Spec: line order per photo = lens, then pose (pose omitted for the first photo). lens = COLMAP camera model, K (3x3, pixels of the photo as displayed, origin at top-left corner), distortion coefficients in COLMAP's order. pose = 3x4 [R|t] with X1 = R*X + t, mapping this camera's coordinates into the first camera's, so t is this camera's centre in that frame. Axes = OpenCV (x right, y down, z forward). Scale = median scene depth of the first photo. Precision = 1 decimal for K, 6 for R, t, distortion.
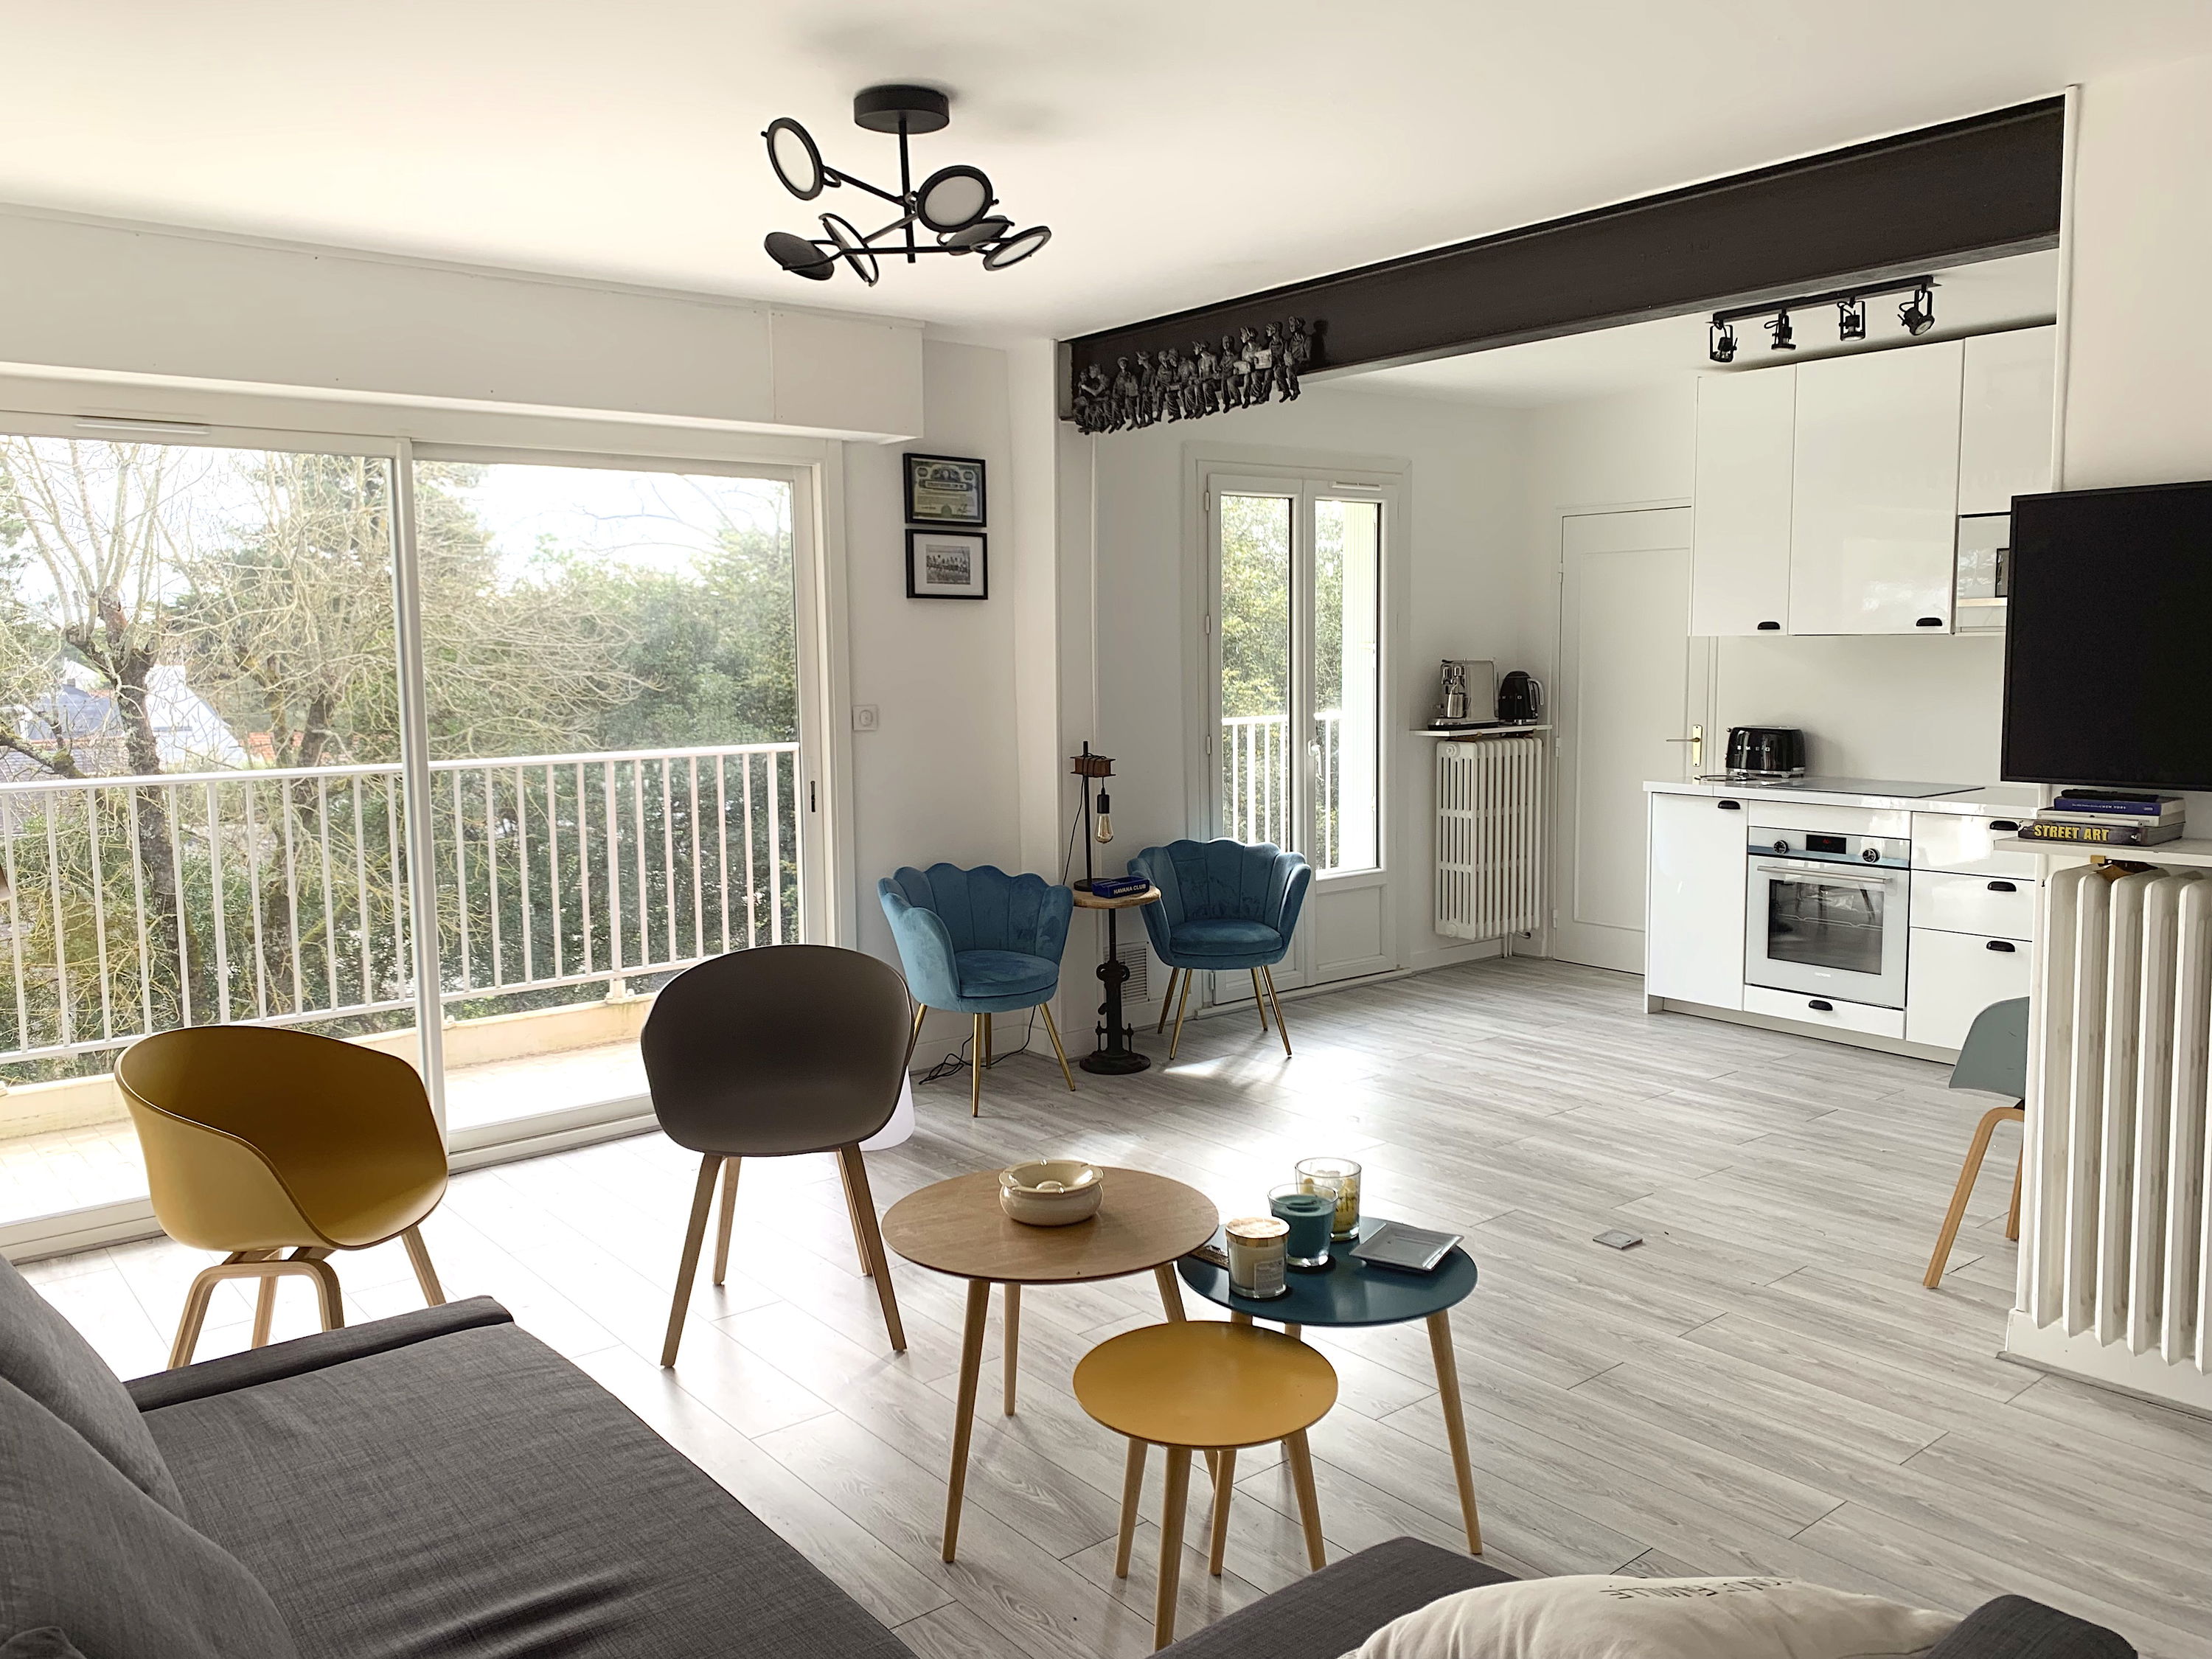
lens RADIAL K [[1679.9, 0, 1088.7], [0, 1679.9, 829.1], [0, 0, 1]] dist [0.045906, -0.046185]
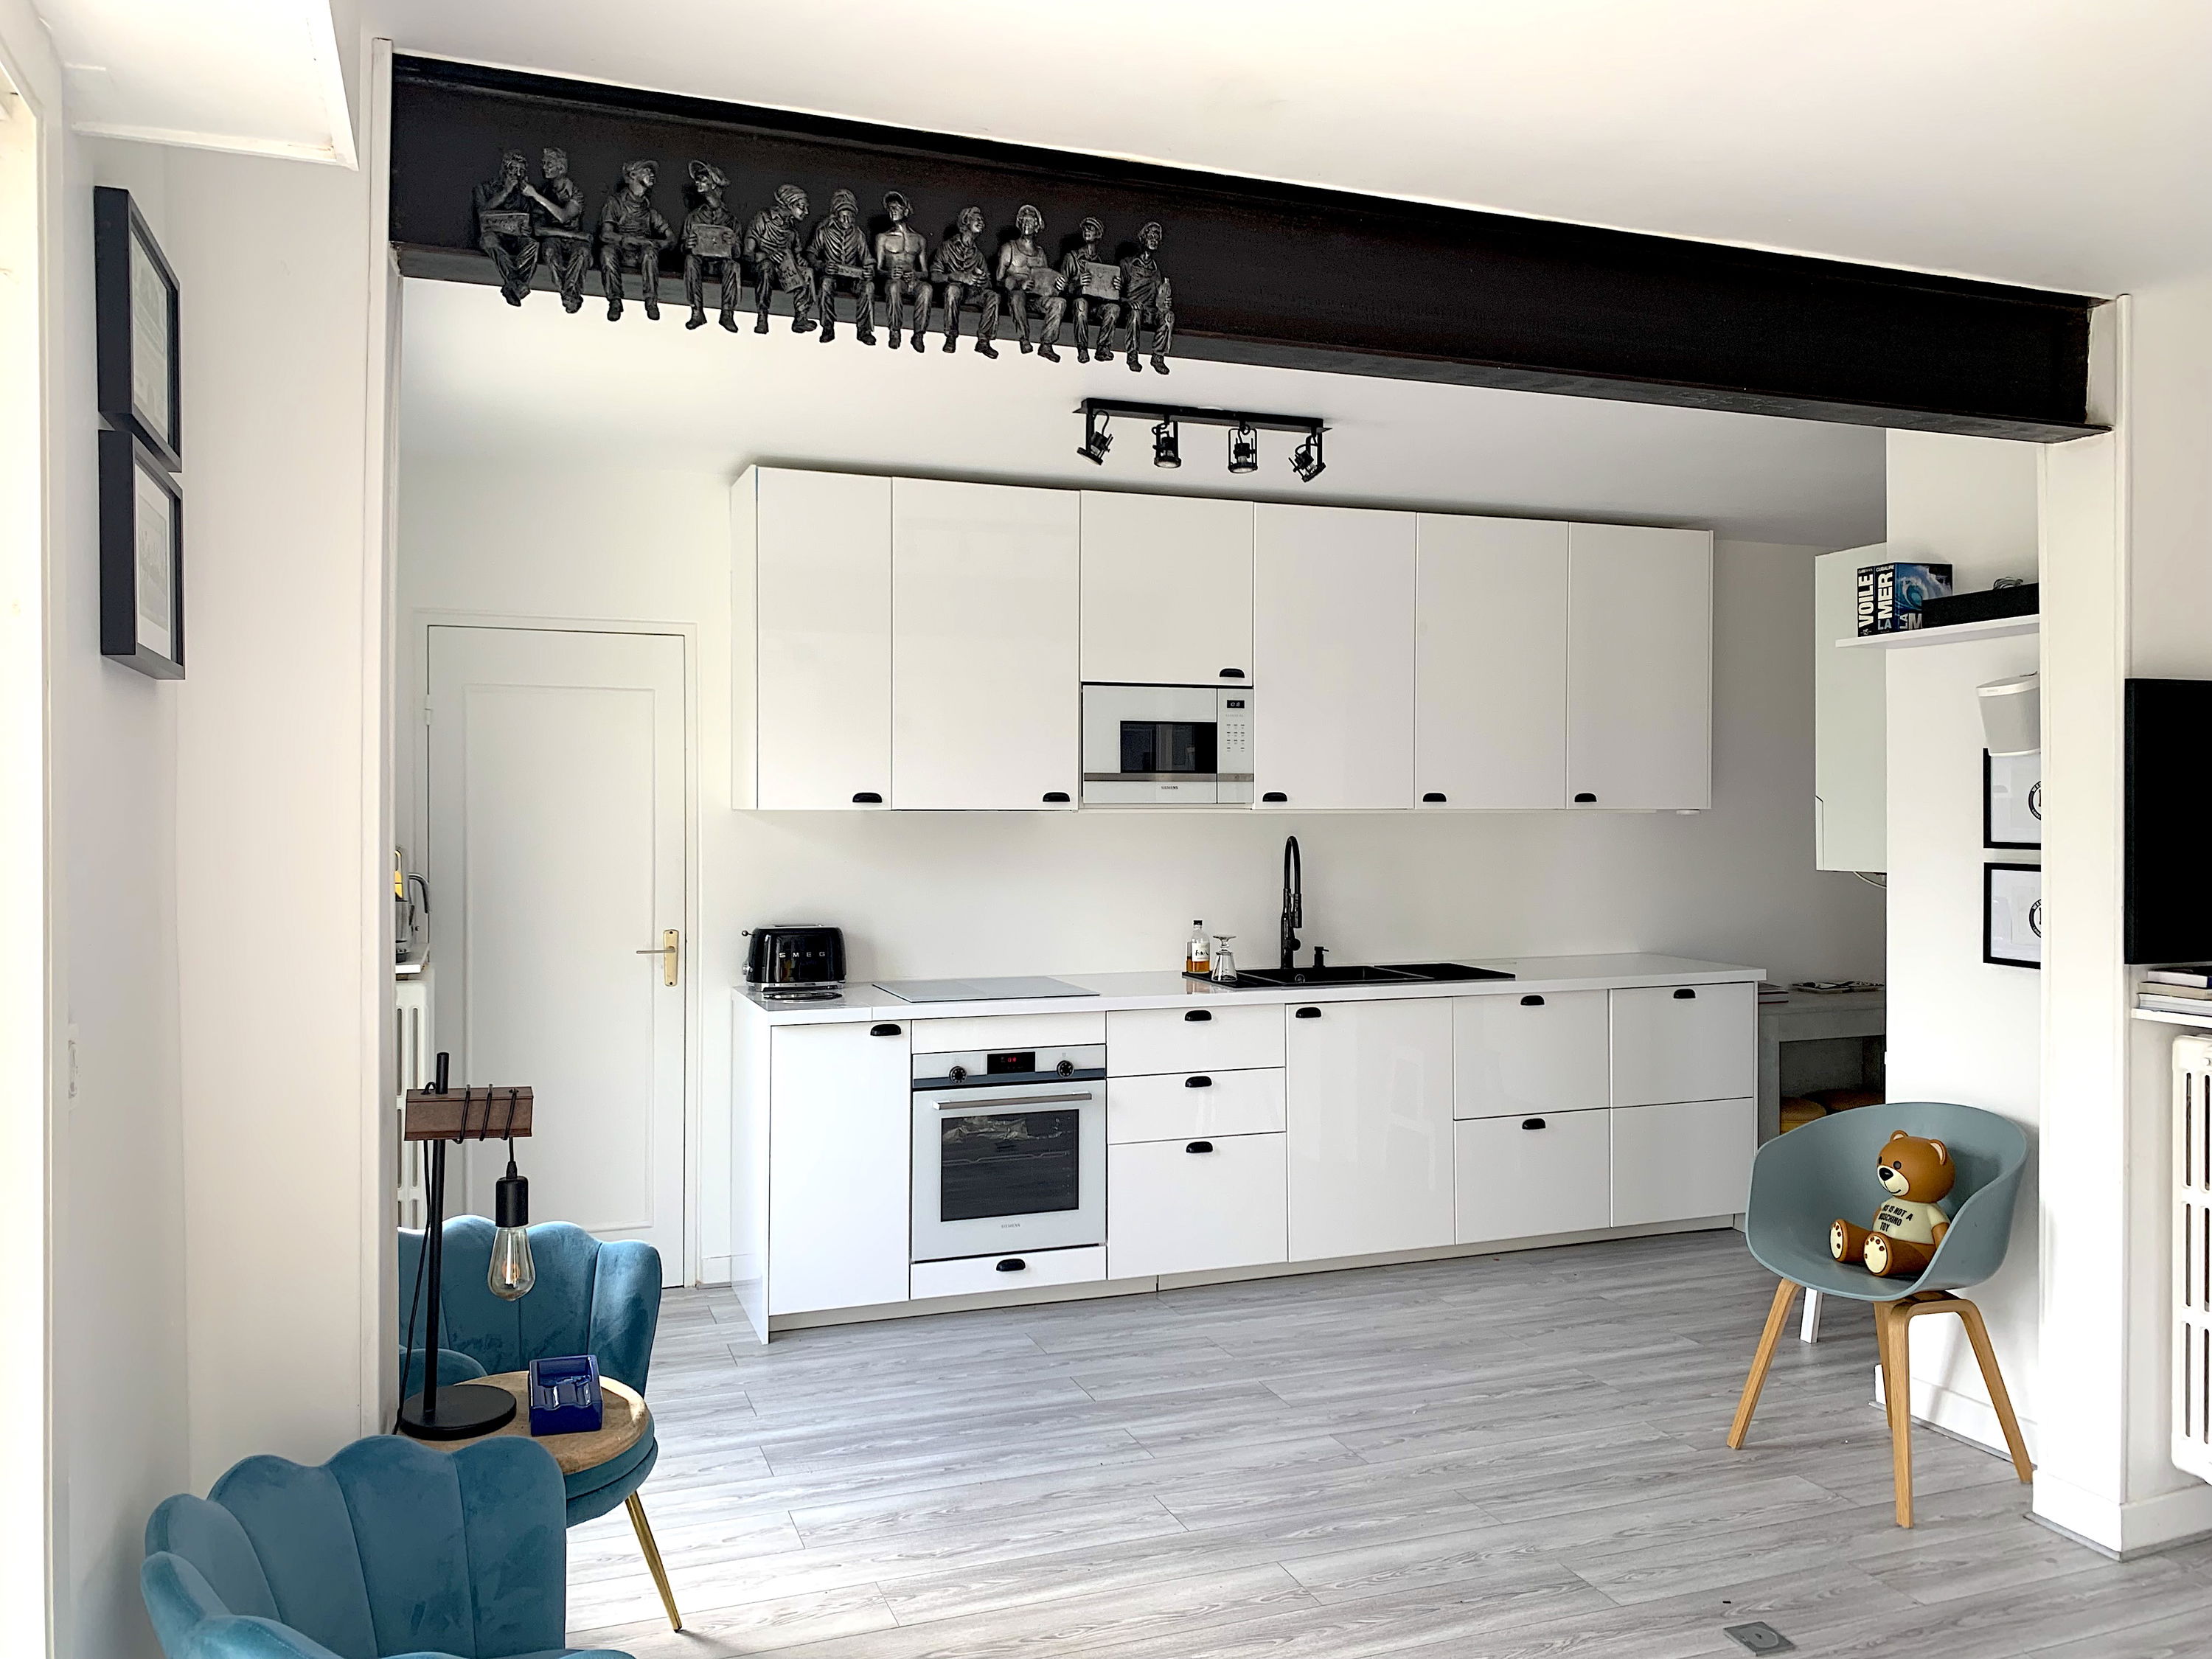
lens RADIAL K [[1679.9, 0, 1100.7], [0, 1679.9, 816.7], [0, 0, 1]] dist [0.045906, -0.046185]
pose [[0.299891, 0.005272, 0.953959, -0.335687], [0.095492, 0.994796, -0.035517, -0.078994], [-0.949182, 0.101747, 0.297827, 0.723131]]
